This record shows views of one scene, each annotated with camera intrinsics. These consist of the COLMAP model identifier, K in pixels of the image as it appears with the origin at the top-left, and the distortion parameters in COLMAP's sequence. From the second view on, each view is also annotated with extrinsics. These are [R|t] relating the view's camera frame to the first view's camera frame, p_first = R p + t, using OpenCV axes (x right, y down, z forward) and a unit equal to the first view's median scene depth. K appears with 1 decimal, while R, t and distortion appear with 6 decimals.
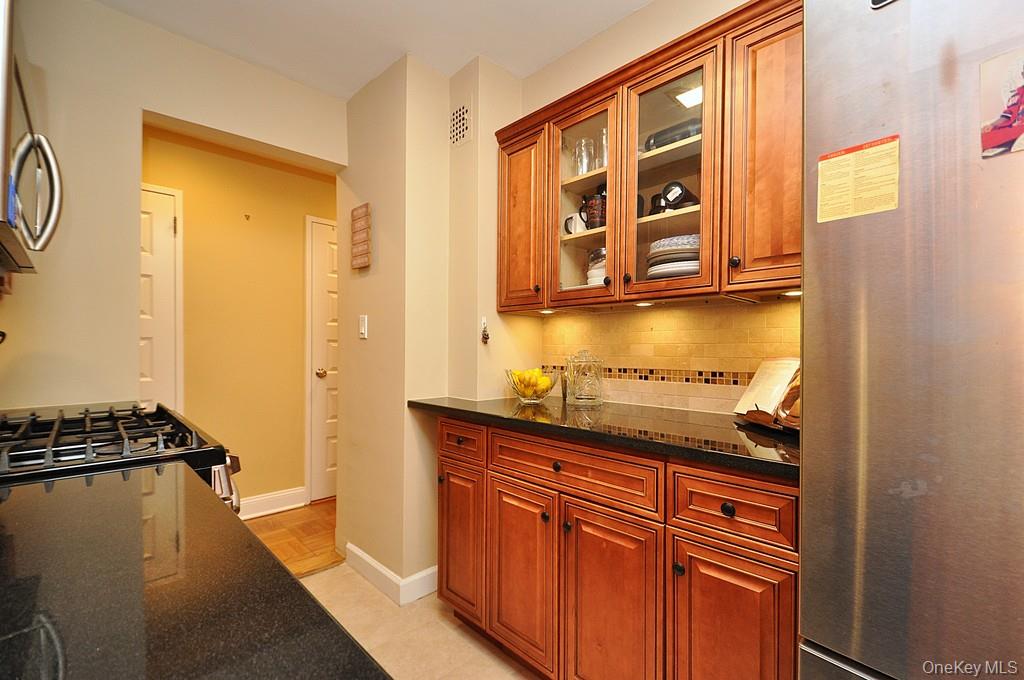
lens RADIAL K [[441.6, 0, 514.8], [0, 441.6, 353.0], [0, 0, 1]] dist [0.014437, -0.000189]
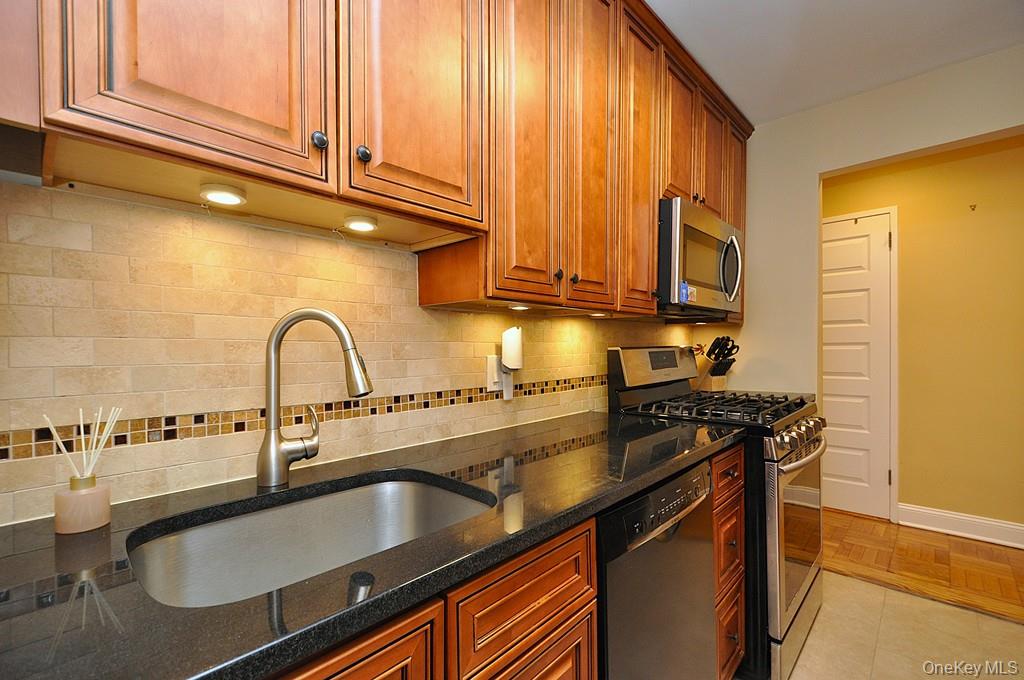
lens RADIAL K [[457.5, 0, 514.2], [0, 457.5, 353.2], [0, 0, 1]] dist [0.017169, -0.012140]
pose [[0.048017, 0.009176, -0.998804, 0.482286], [0.000608, 0.999957, 0.009216, -0.027142], [0.998846, -0.001050, 0.048009, 0.030800]]
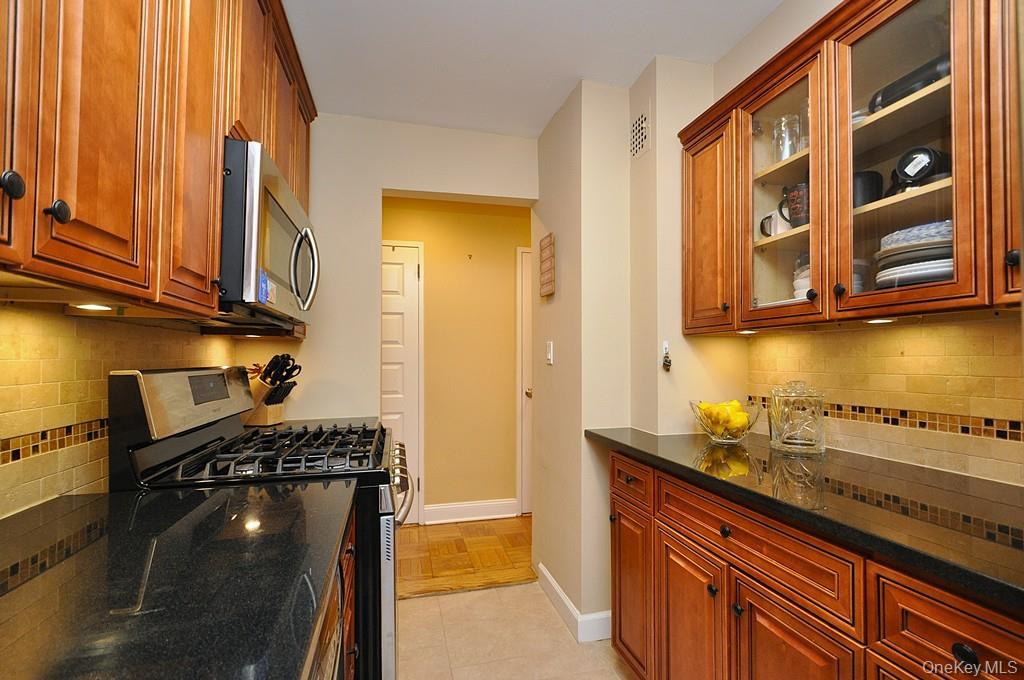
lens RADIAL K [[457.5, 0, 514.2], [0, 457.5, 353.2], [0, 0, 1]] dist [0.017169, -0.012140]
pose [[0.868606, -0.015090, -0.495274, 0.136676], [0.001737, 0.999623, -0.027410, -0.035994], [0.495501, 0.022948, 0.868304, 0.050597]]
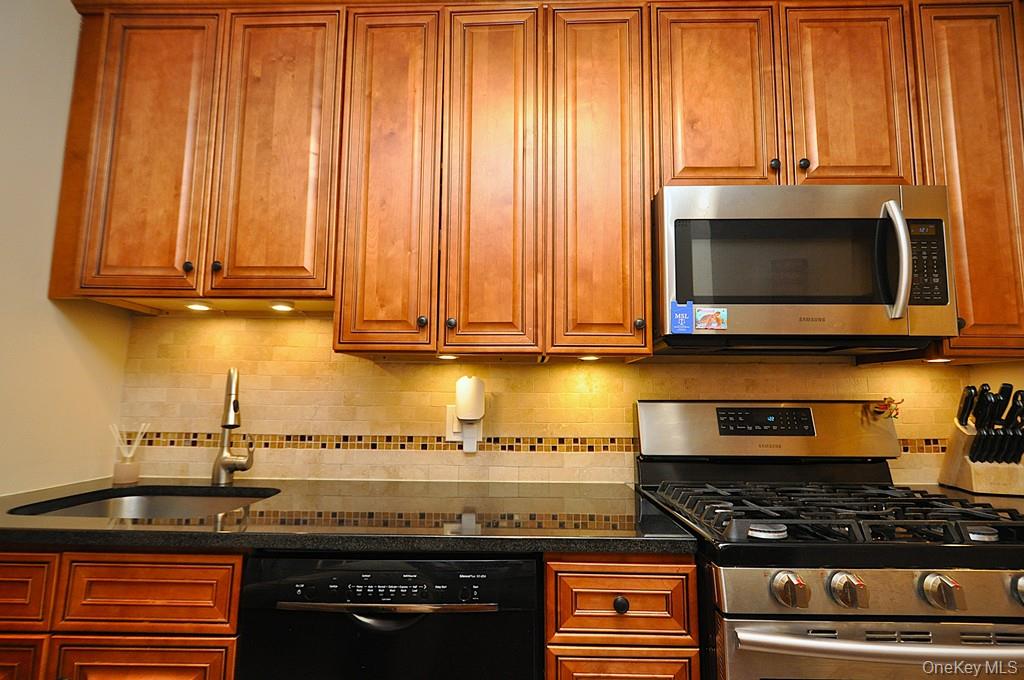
lens RADIAL K [[457.5, 0, 514.2], [0, 457.5, 353.2], [0, 0, 1]] dist [0.017169, -0.012140]
pose [[-0.724423, -0.083408, -0.684292, 0.125972], [-0.017768, 0.994583, -0.102419, -0.026217], [0.689127, -0.062036, -0.721980, 0.769225]]
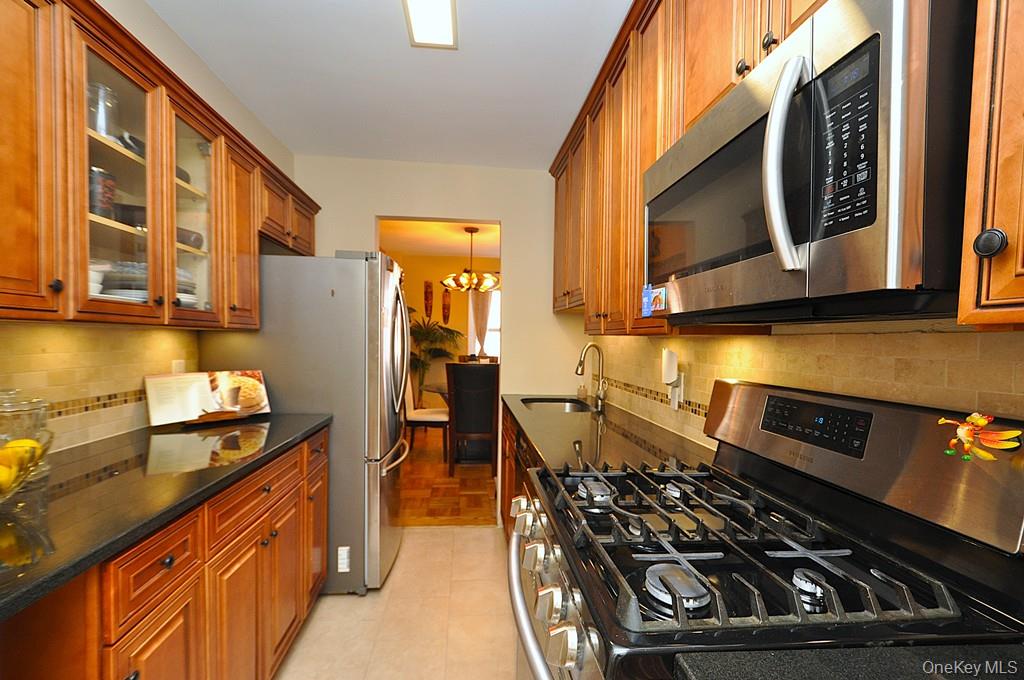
lens RADIAL K [[457.5, 0, 514.2], [0, 457.5, 353.2], [0, 0, 1]] dist [0.017169, -0.012140]
pose [[-0.782458, -0.039523, 0.621447, -0.797629], [-0.016447, 0.998947, 0.042824, -0.097466], [-0.622486, 0.023287, -0.782285, 1.130858]]
